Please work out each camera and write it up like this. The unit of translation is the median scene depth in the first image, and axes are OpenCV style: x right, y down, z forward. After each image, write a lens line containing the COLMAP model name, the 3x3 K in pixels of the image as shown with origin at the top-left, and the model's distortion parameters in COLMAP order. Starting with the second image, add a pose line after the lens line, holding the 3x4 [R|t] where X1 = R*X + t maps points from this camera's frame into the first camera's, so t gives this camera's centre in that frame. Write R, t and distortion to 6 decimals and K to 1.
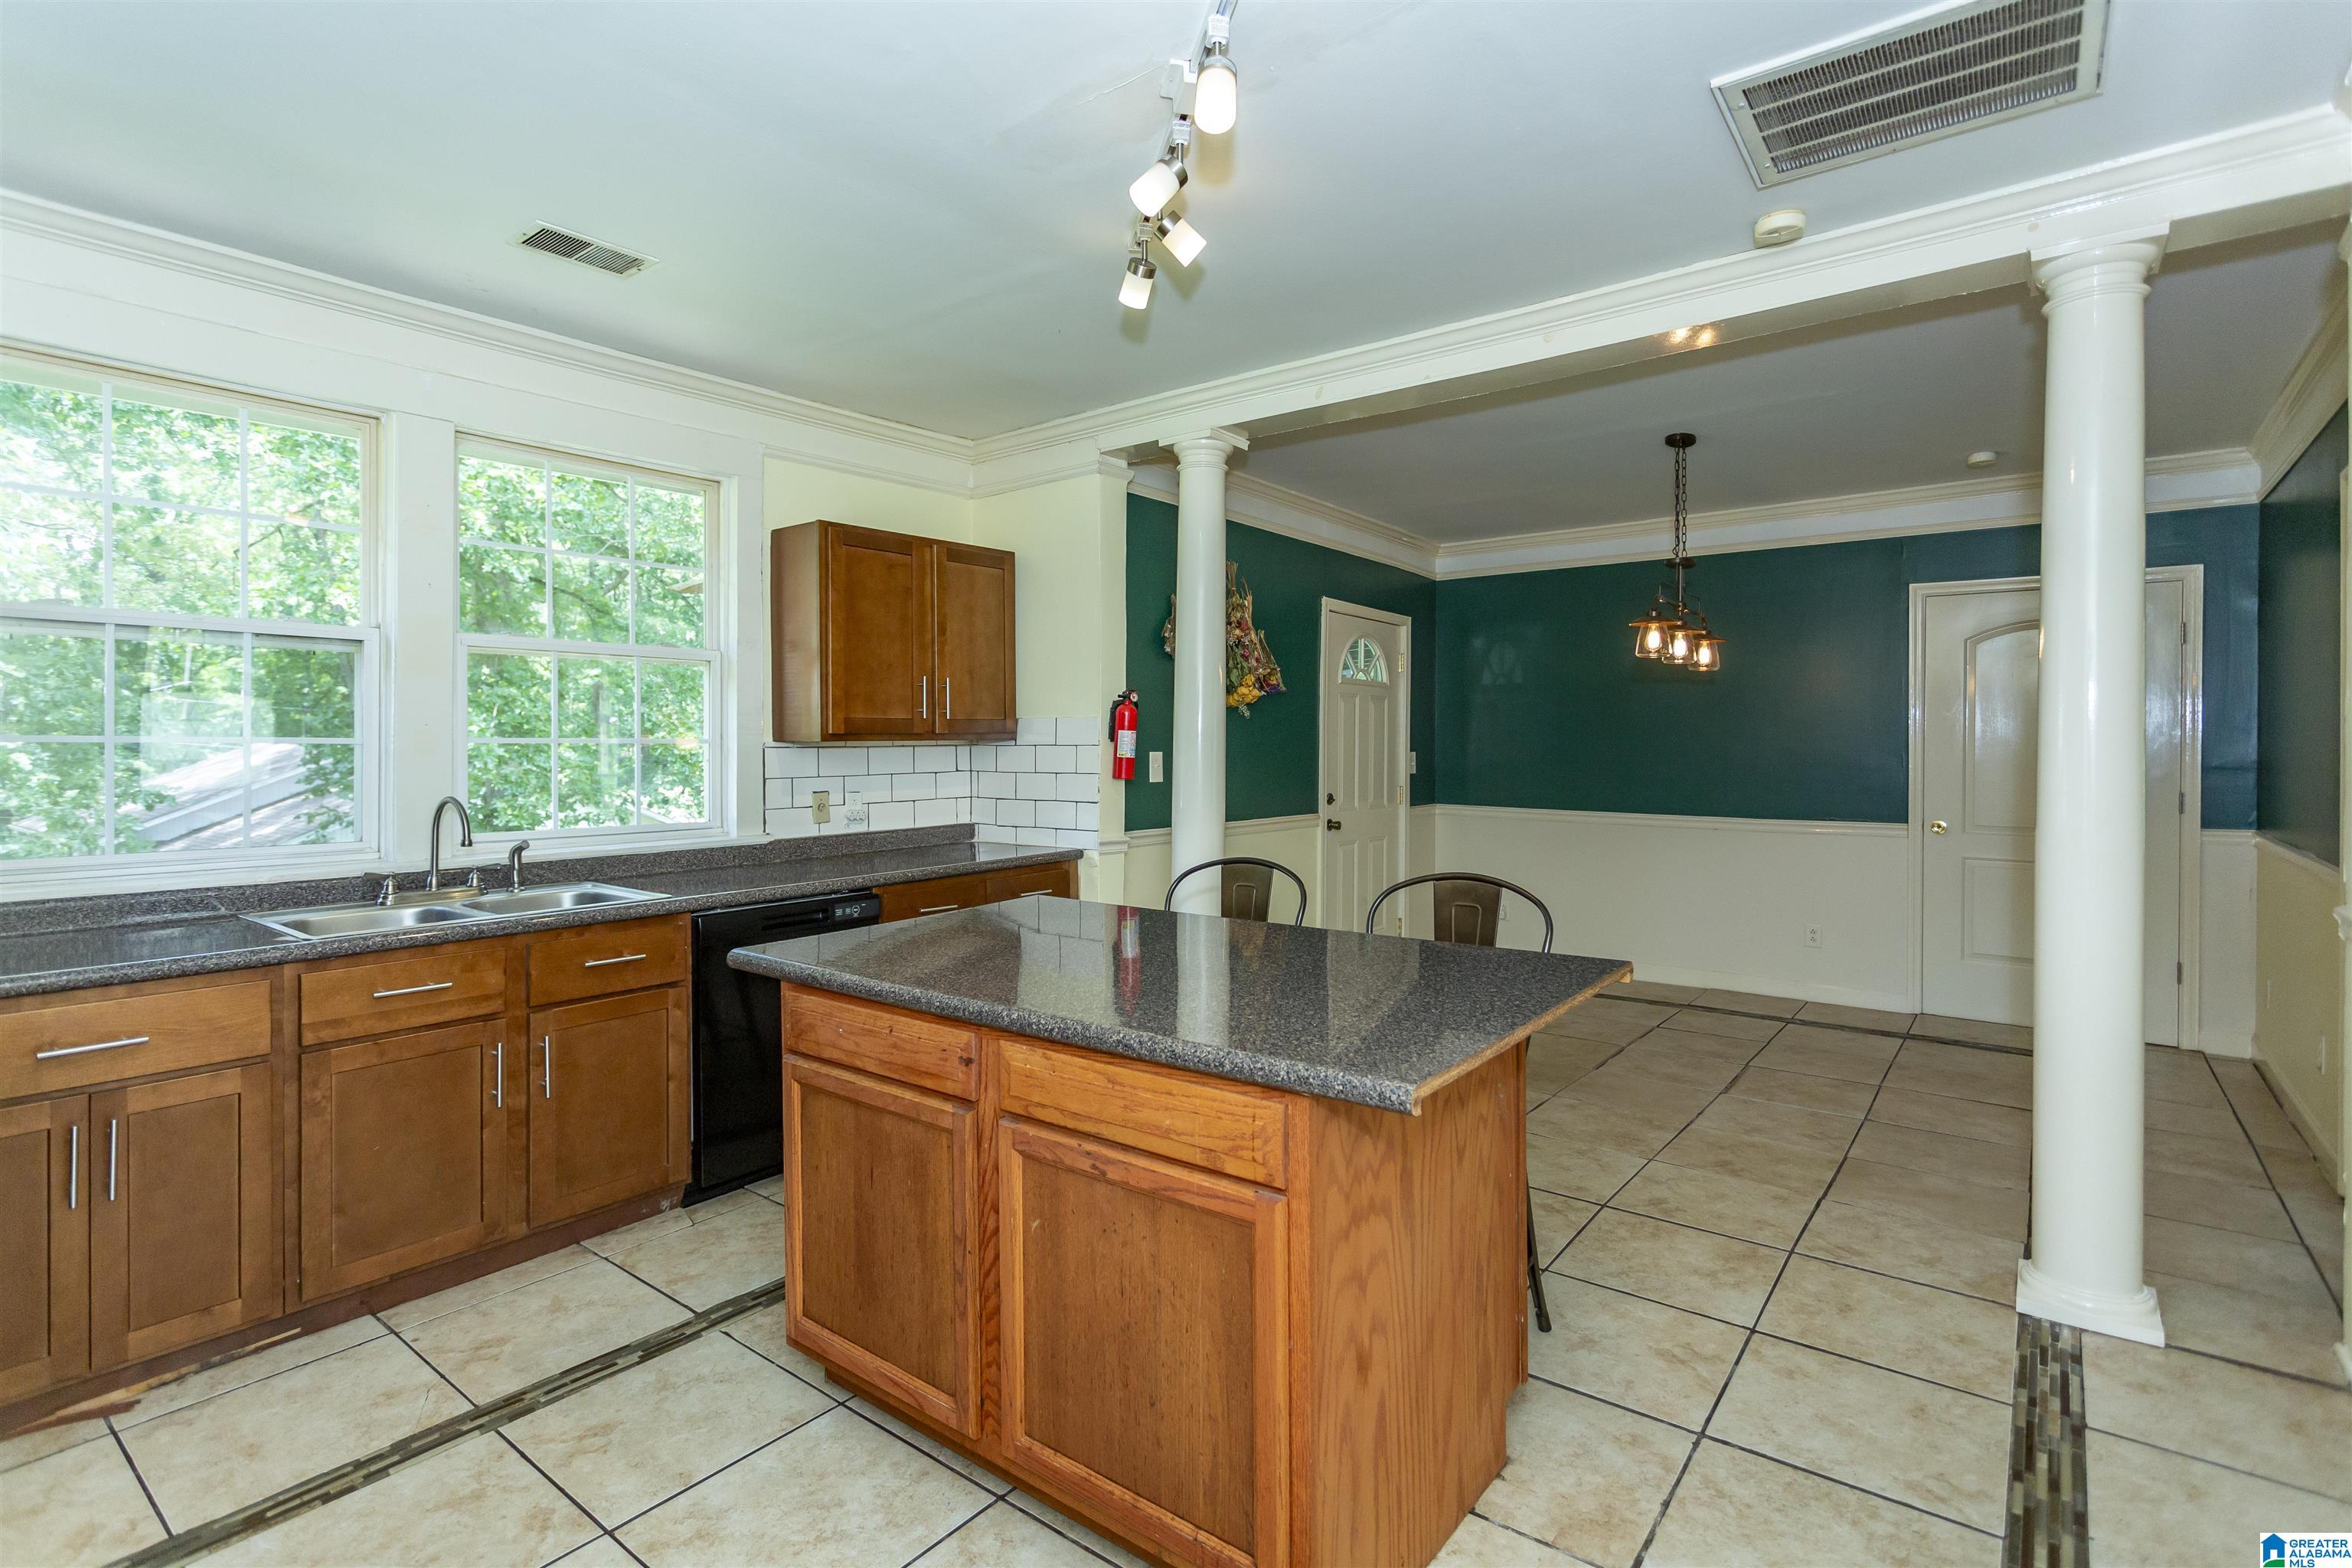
lens RADIAL K [[1120.9, 0, 1202.1], [0, 1120.9, 751.4], [0, 0, 1]] dist [0.007583, -0.000202]
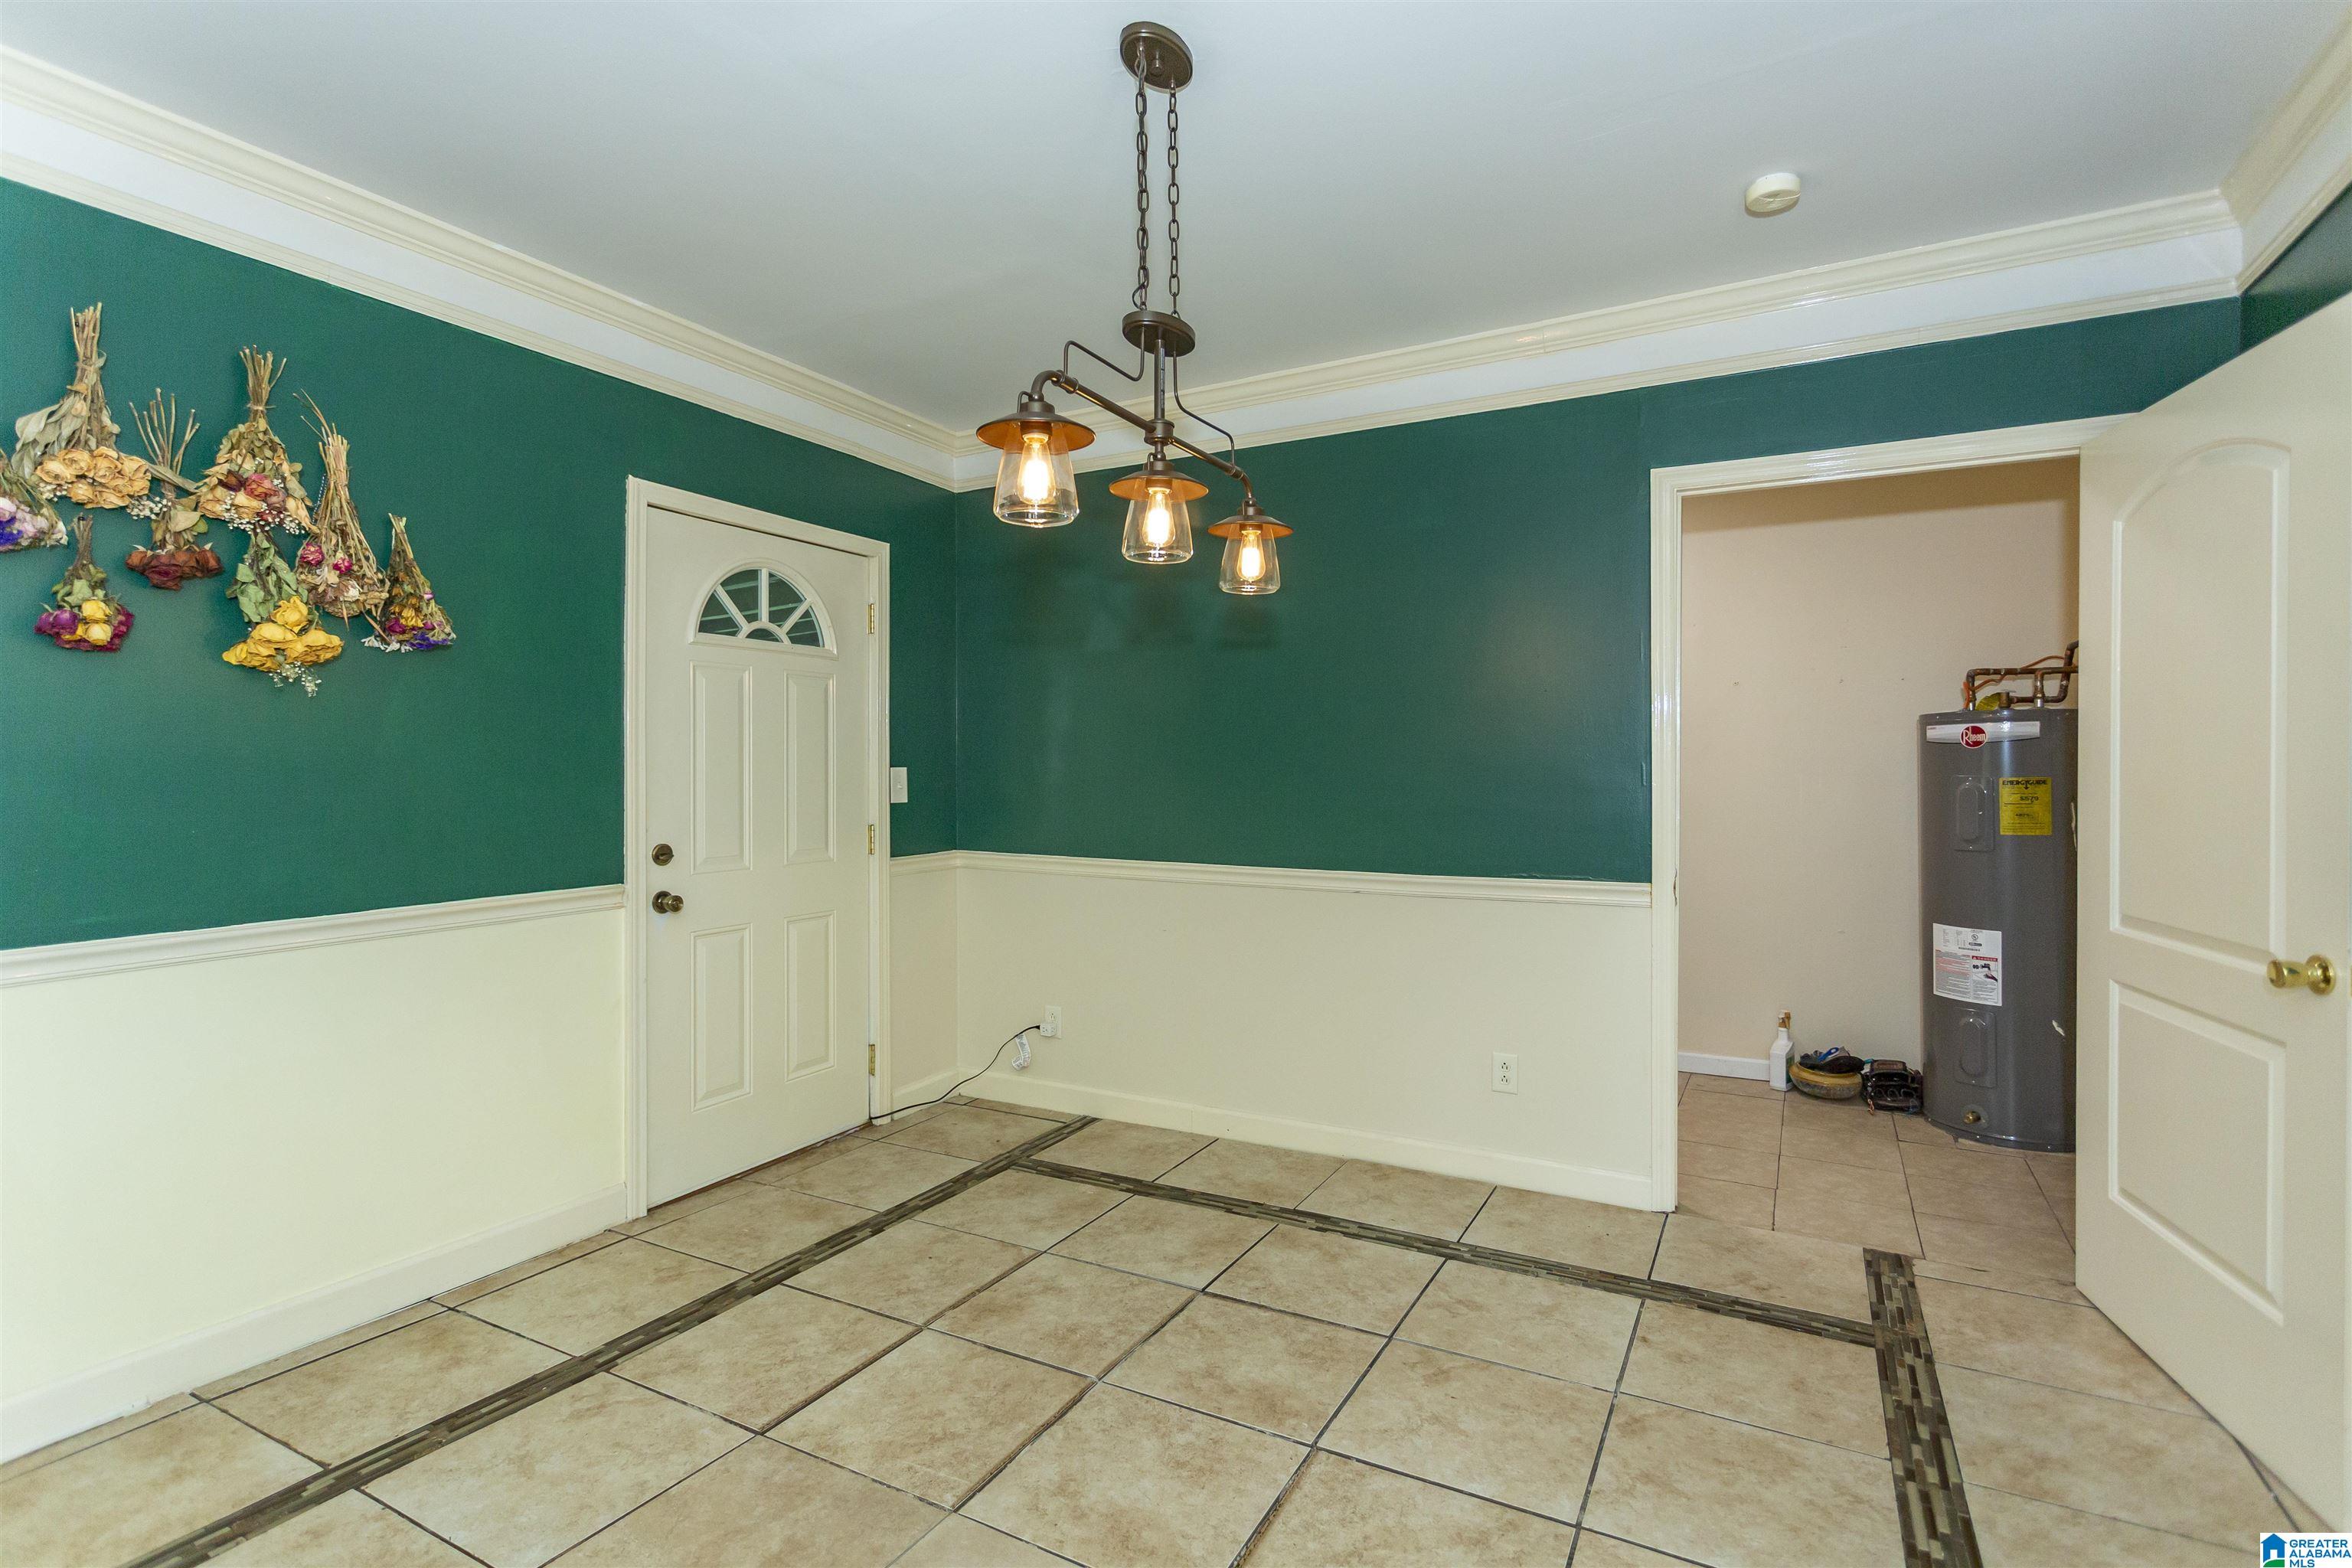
lens RADIAL K [[1120.9, 0, 1164.8], [0, 1120.9, 773.5], [0, 0, 1]] dist [0.007583, -0.000202]
pose [[0.990929, -0.008352, 0.134125, 0.341018], [0.008045, 0.999964, 0.002826, 0.004497], [-0.134144, -0.001721, 0.990960, 0.518639]]
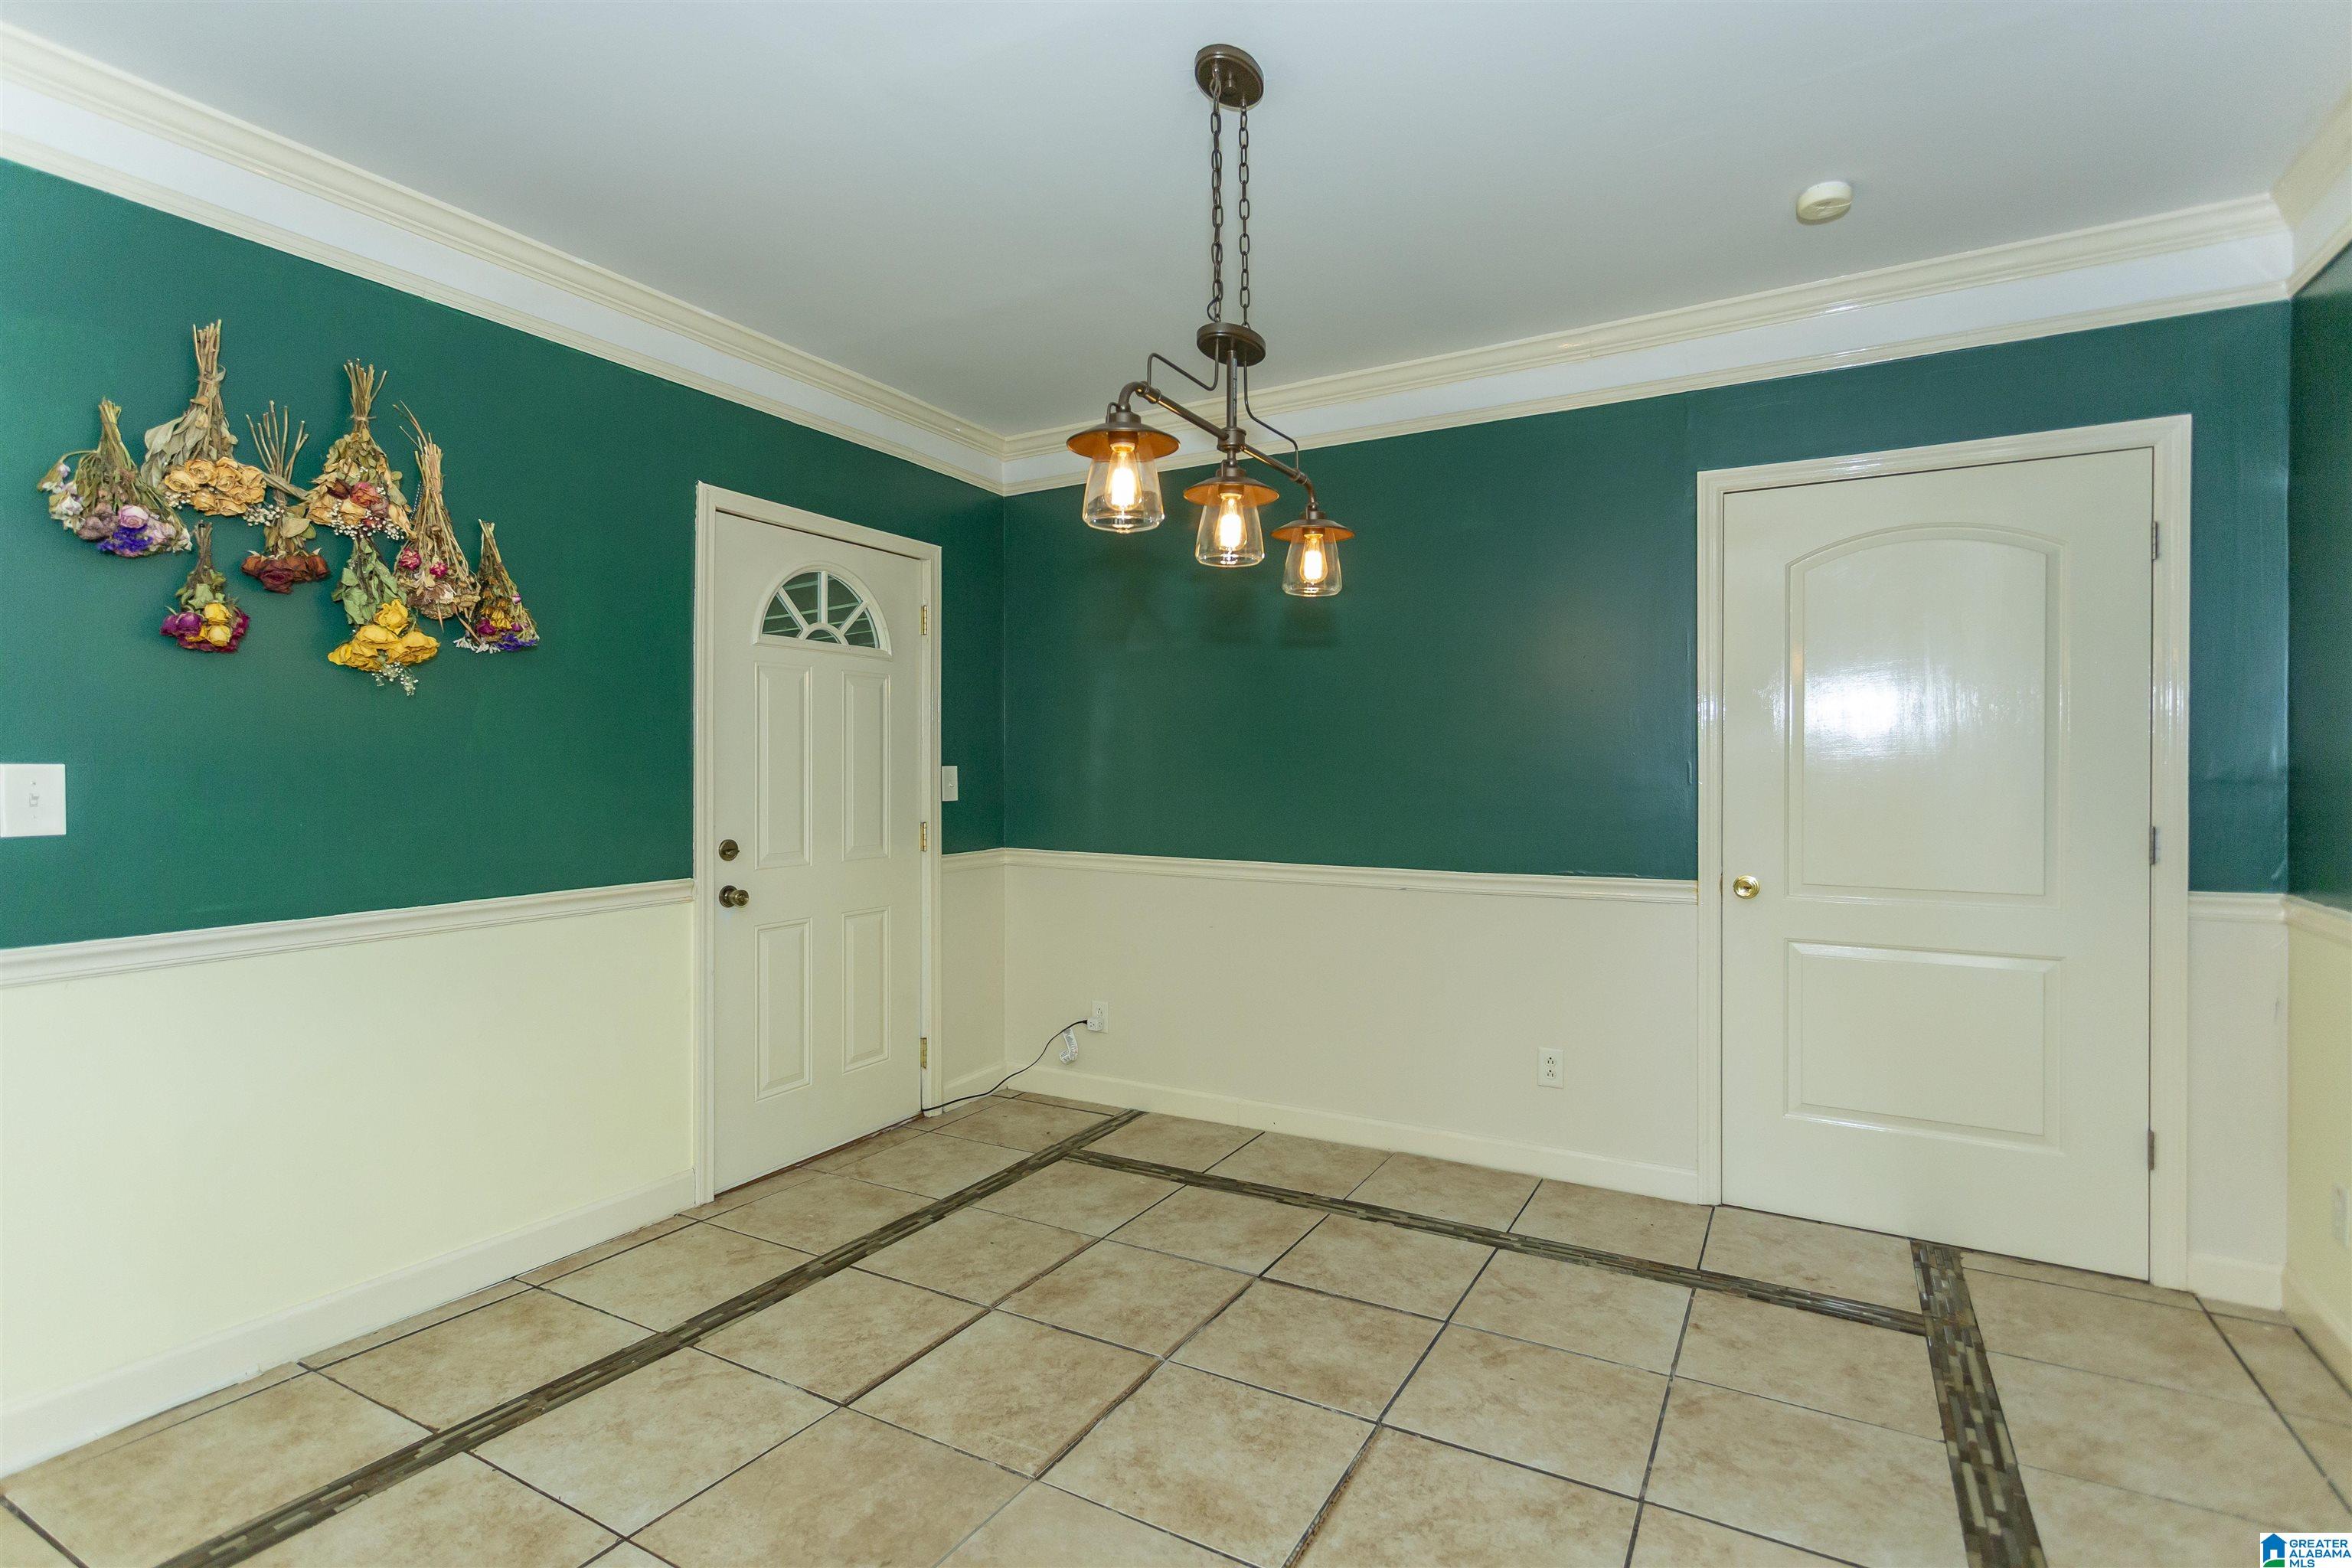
lens RADIAL K [[1120.9, 0, 1170.1], [0, 1120.9, 774.0], [0, 0, 1]] dist [0.007583, -0.000202]
pose [[0.992894, -0.007115, 0.118786, 0.321006], [0.006929, 0.999974, 0.001973, 0.006246], [-0.118797, -0.001136, 0.992918, 0.507259]]
